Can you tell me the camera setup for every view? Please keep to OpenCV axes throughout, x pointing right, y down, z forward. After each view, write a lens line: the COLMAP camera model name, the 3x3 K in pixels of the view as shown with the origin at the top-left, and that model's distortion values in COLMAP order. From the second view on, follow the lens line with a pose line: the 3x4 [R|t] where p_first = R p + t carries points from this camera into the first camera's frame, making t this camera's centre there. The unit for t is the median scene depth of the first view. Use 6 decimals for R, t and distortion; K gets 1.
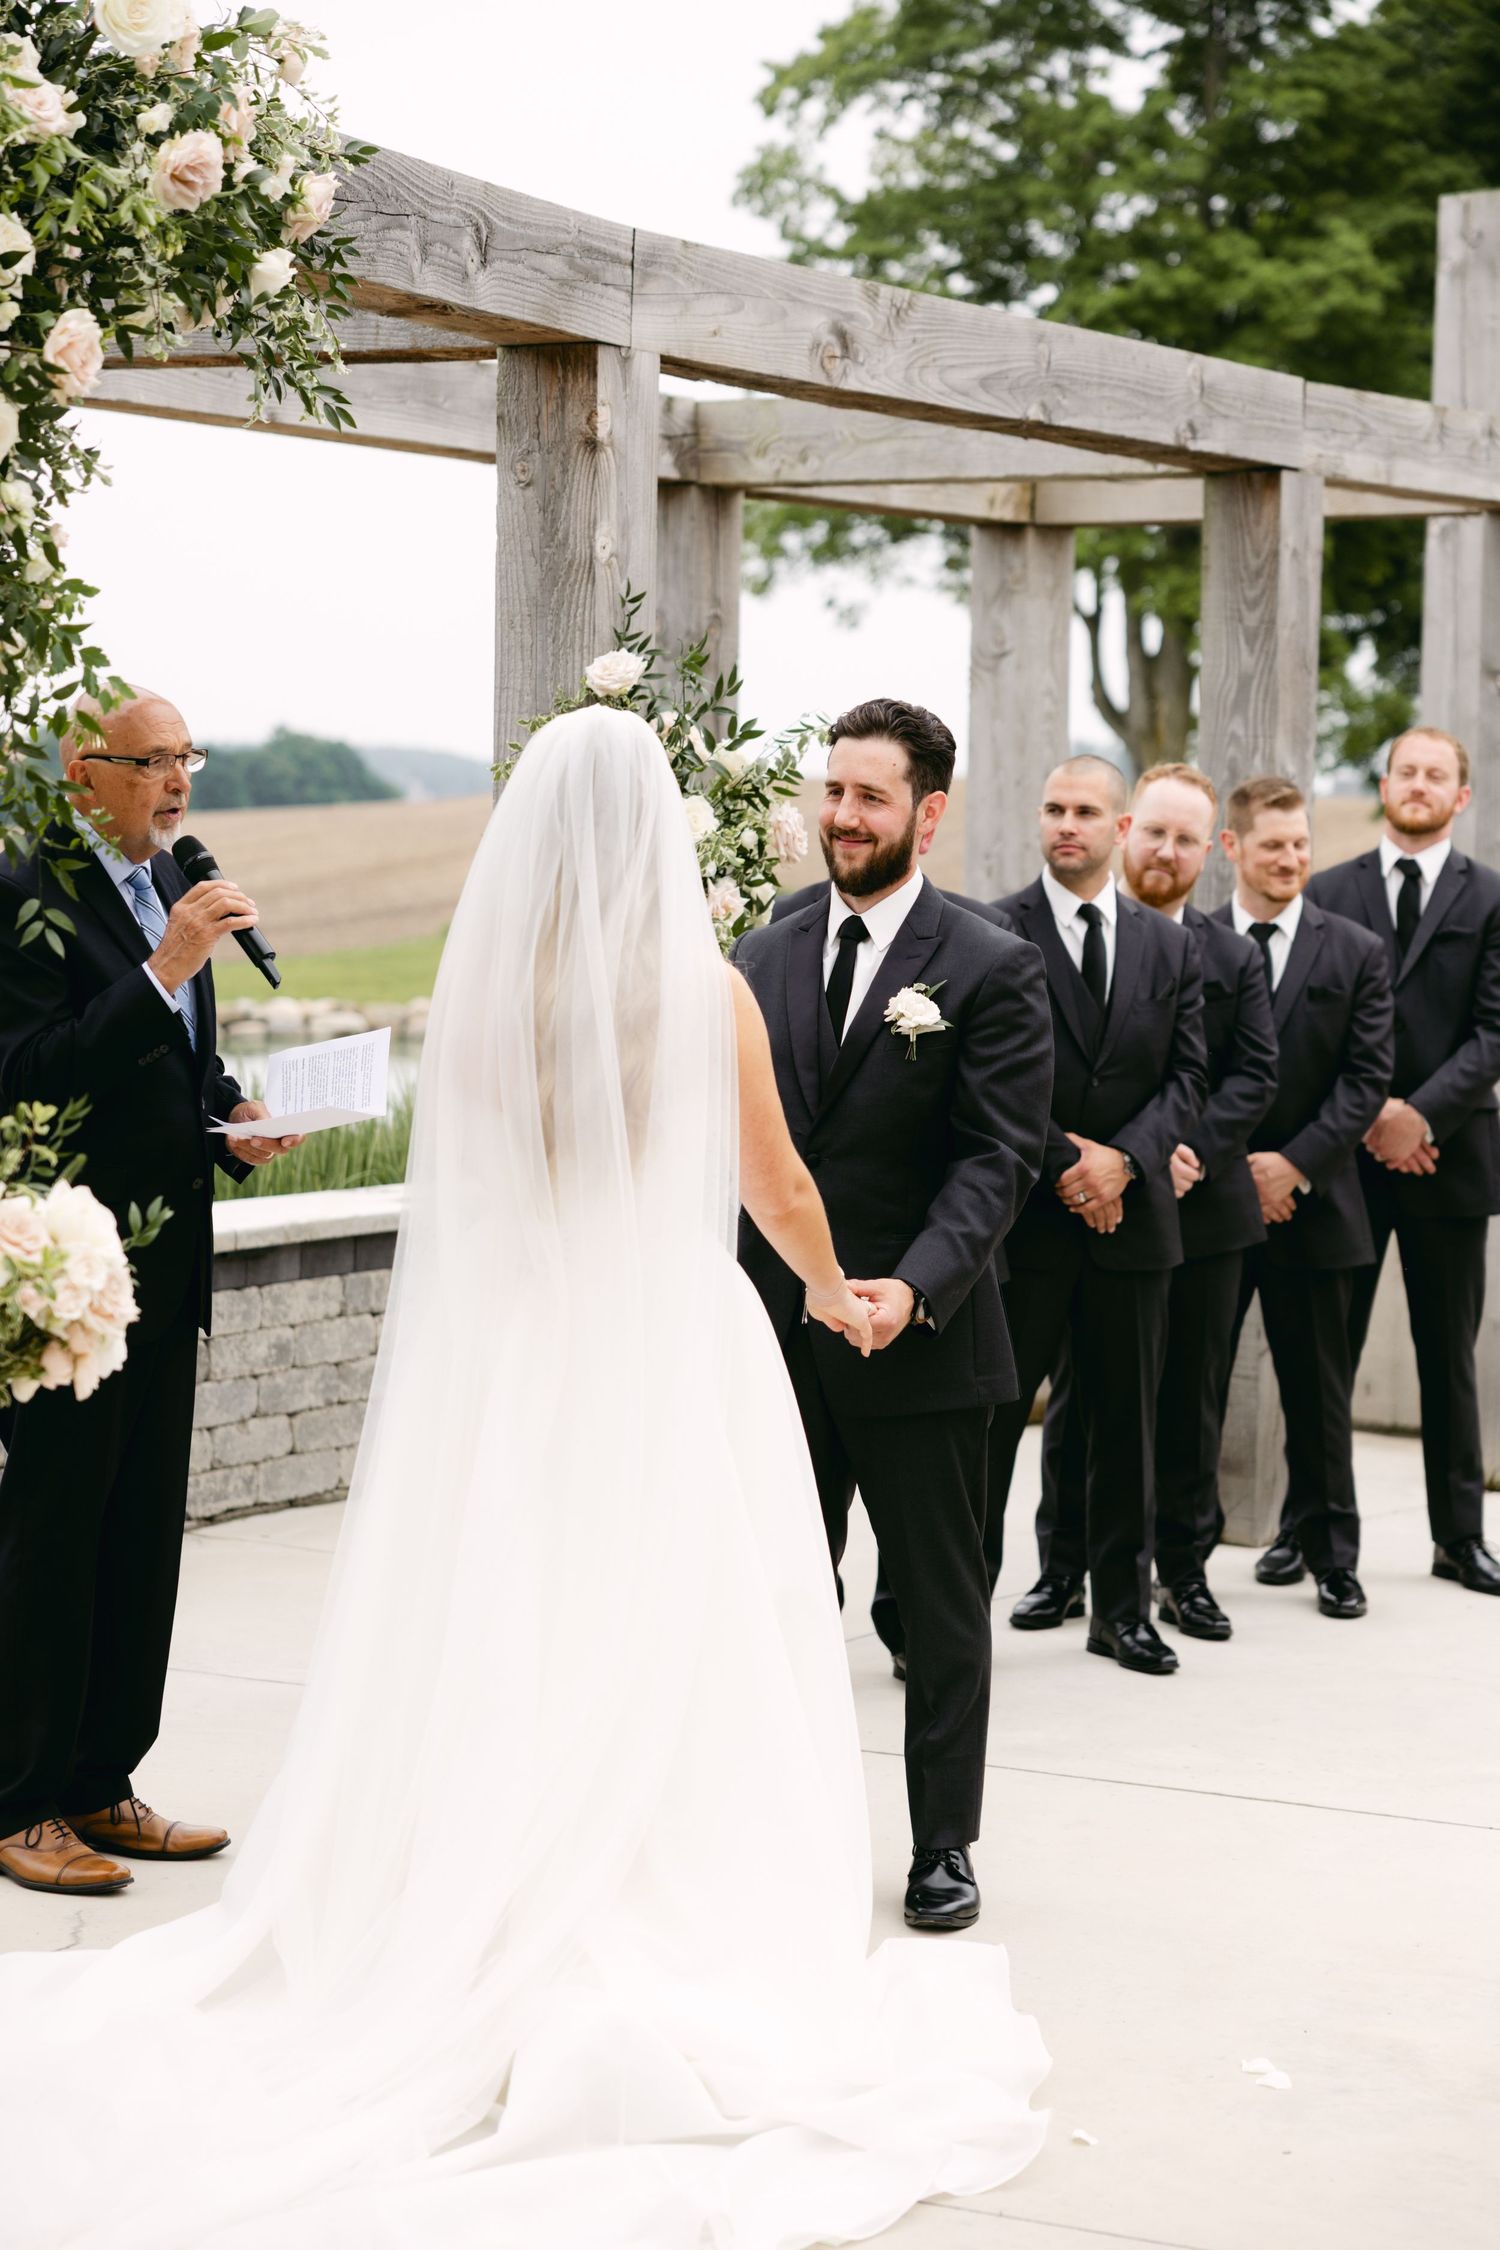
lens RADIAL K [[5487.1, 0, 750.0], [0, 5487.1, 1125.0], [0, 0, 1]] dist [-0.008175, 0.334381]
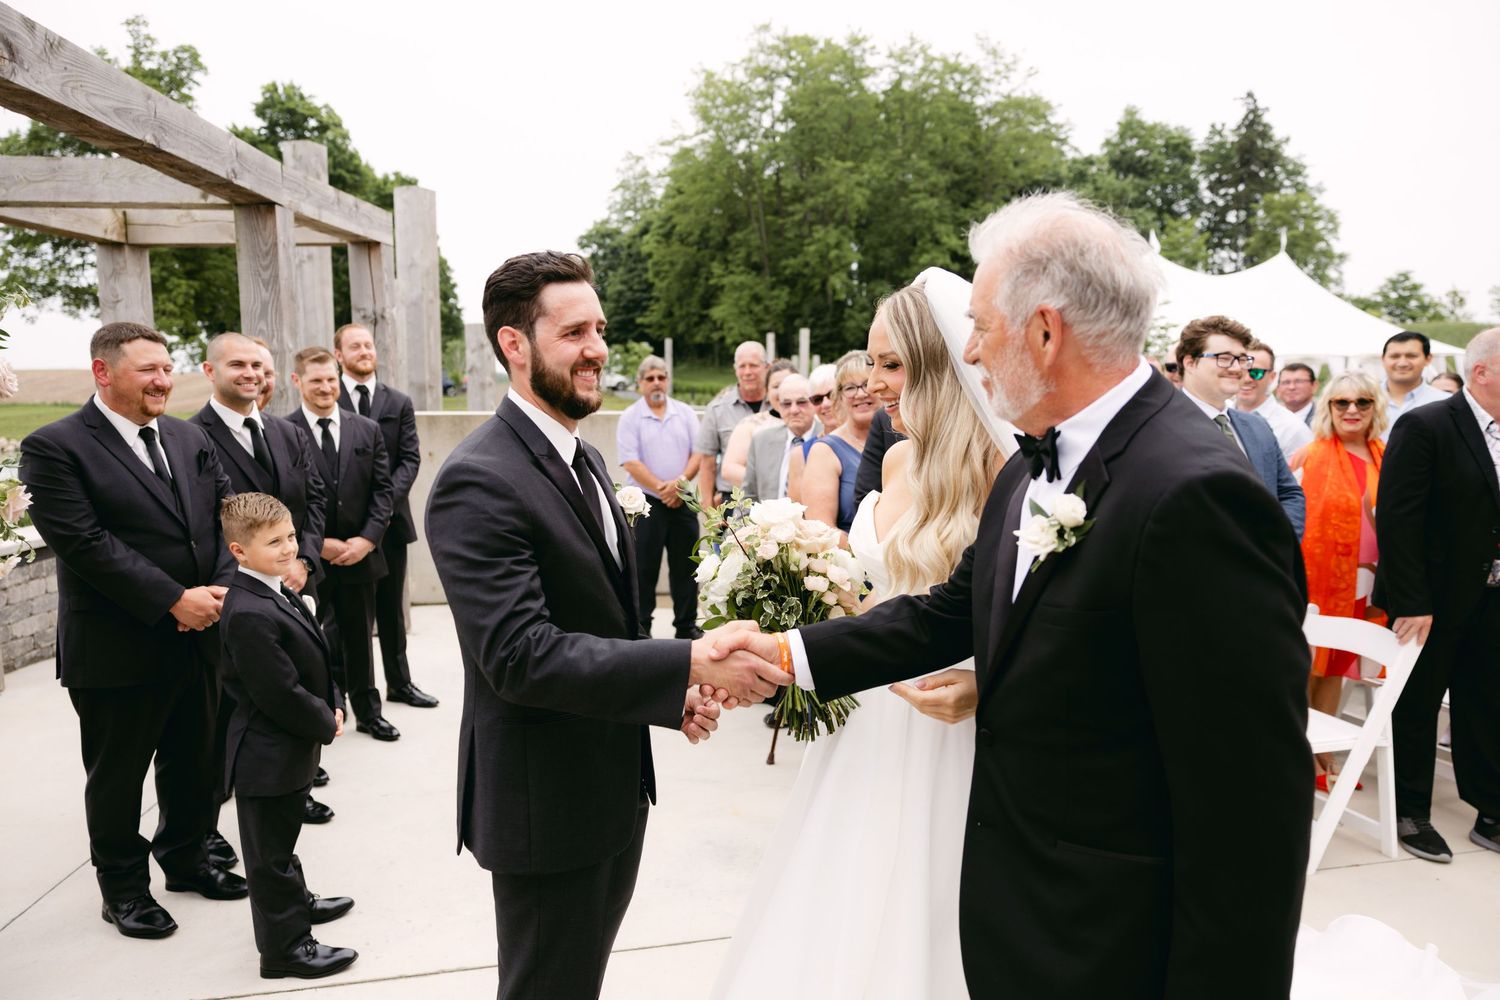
lens RADIAL K [[985.5, 0, 750.0], [0, 985.5, 500.0], [0, 0, 1]] dist [-0.001466, 0.003035]
pose [[0.800650, -0.094282, 0.591668, 0.006862], [0.052023, 0.994751, 0.088116, -0.028906], [-0.596870, -0.039769, 0.801352, 0.575320]]
